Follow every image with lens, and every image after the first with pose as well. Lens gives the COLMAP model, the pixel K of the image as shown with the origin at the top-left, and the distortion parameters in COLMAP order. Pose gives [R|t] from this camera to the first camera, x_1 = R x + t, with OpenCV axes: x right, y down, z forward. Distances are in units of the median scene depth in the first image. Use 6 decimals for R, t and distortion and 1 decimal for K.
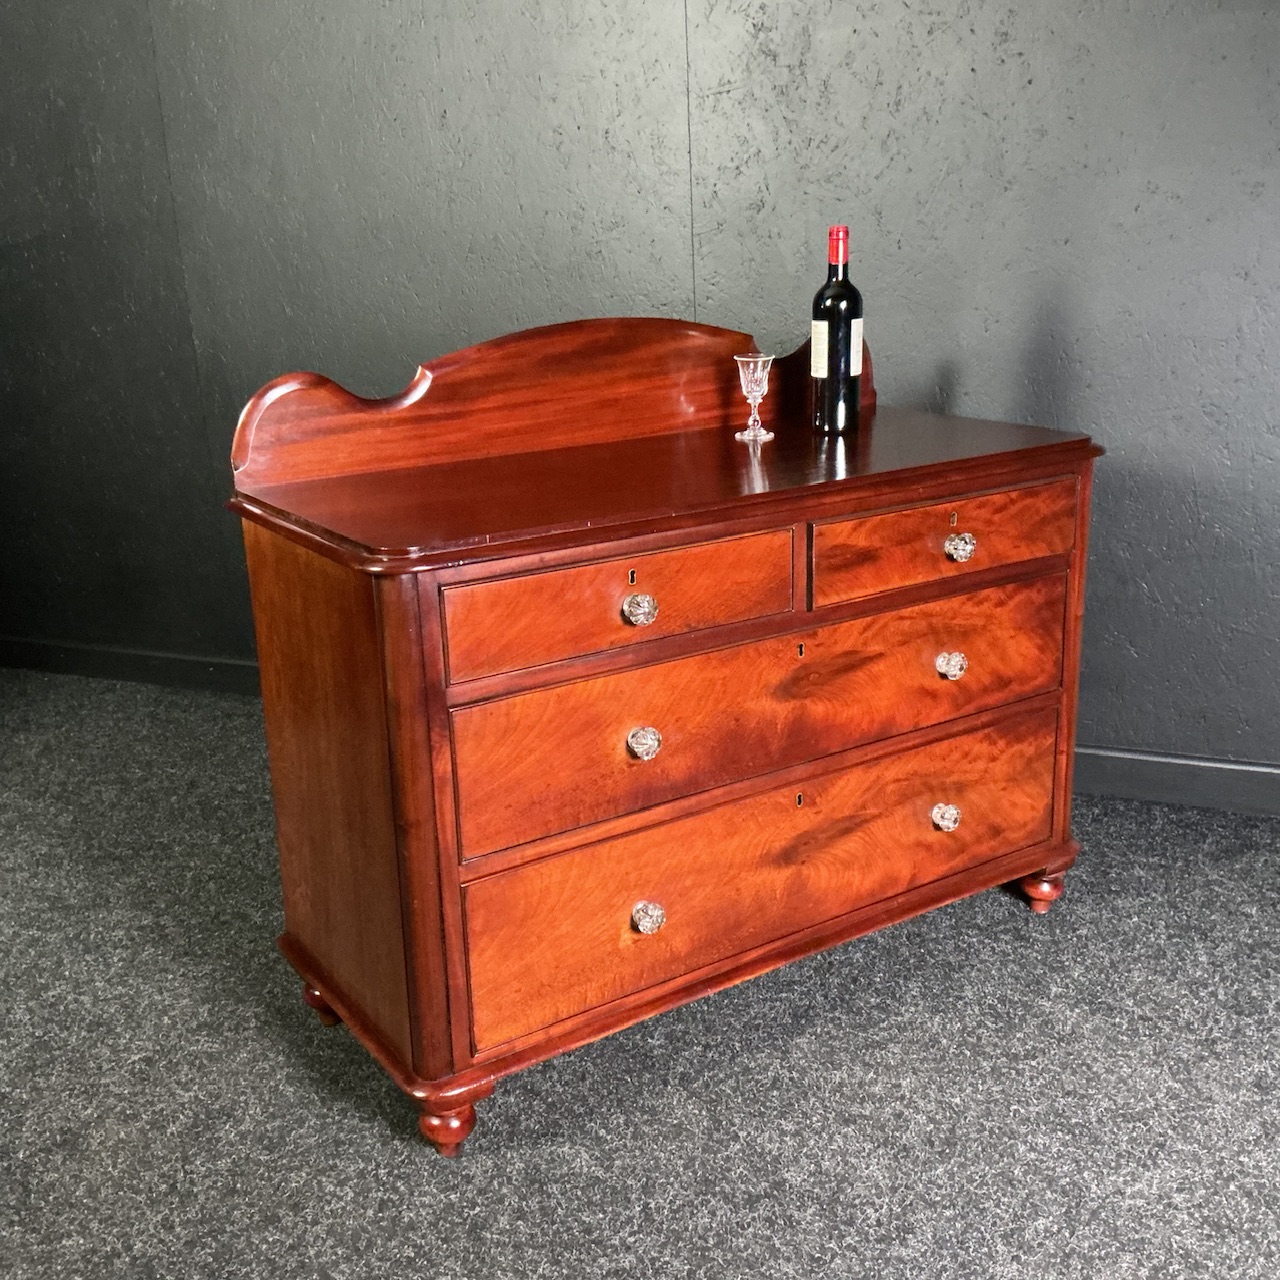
lens RADIAL K [[1413.0, 0, 629.4], [0, 1413.0, 640.1], [0, 0, 1]] dist [0.010530, 0.000000]
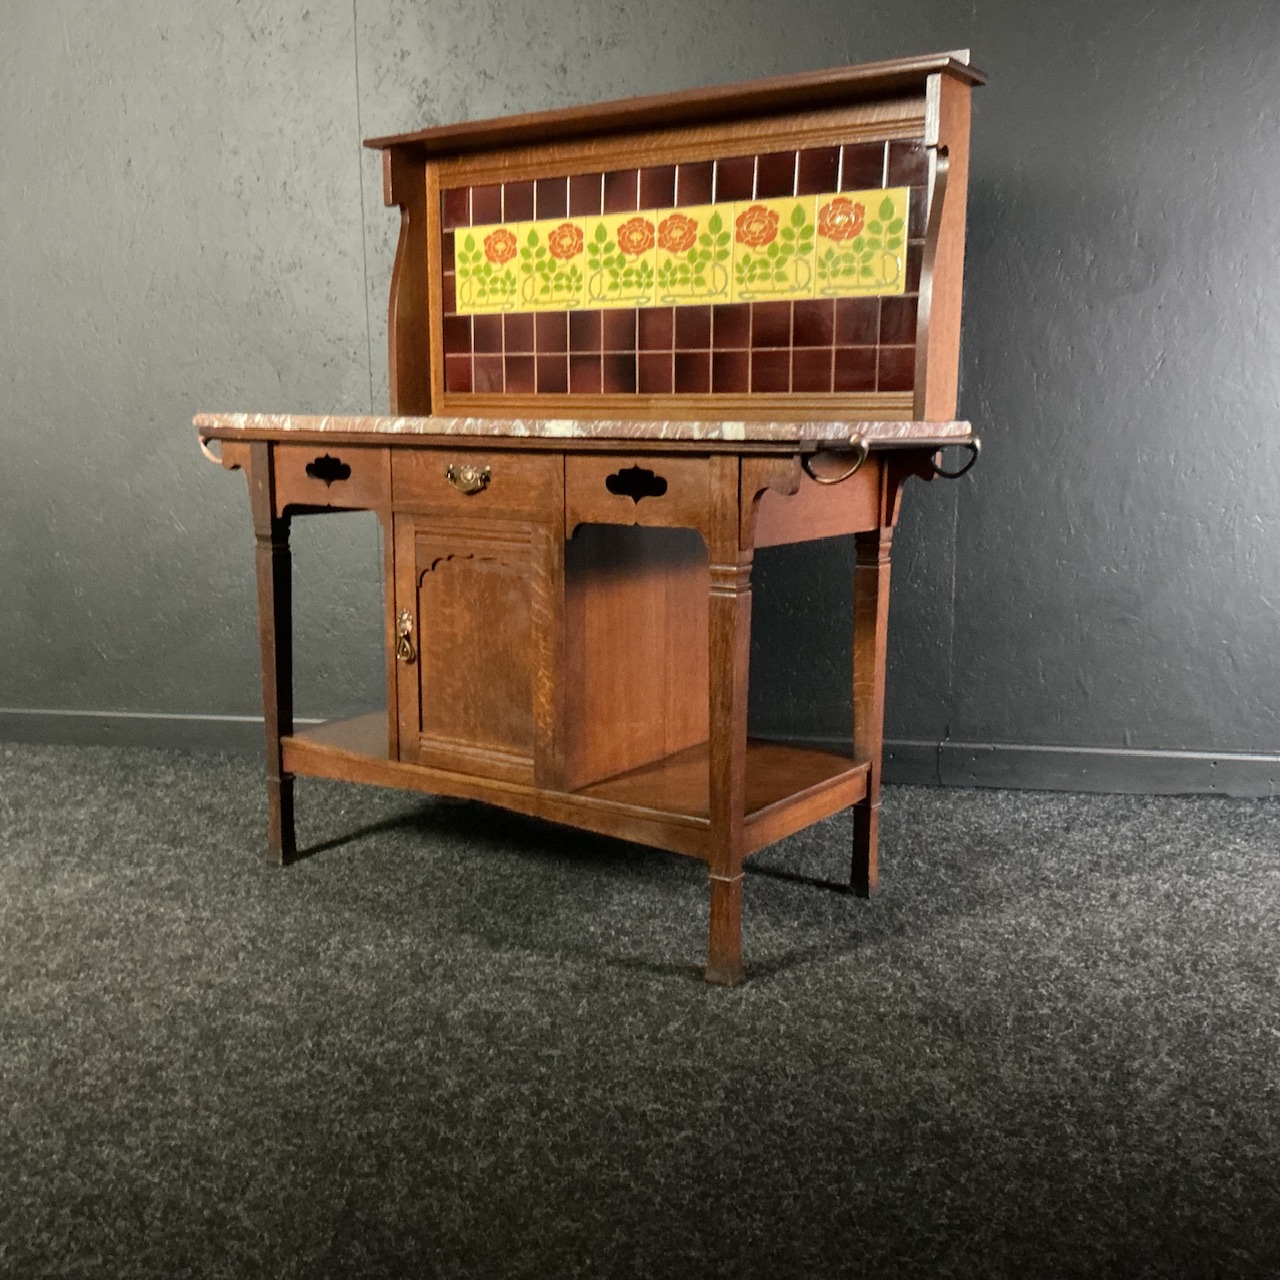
lens RADIAL K [[1413.0, 0, 635.5], [0, 1413.0, 640.3], [0, 0, 1]] dist [0.010530, 0.000000]
pose [[0.973747, 0.004250, 0.227594, 0.000431], [0.026861, 0.990695, -0.133426, 0.174556], [-0.226044, 0.136036, 0.964572, -0.093183]]
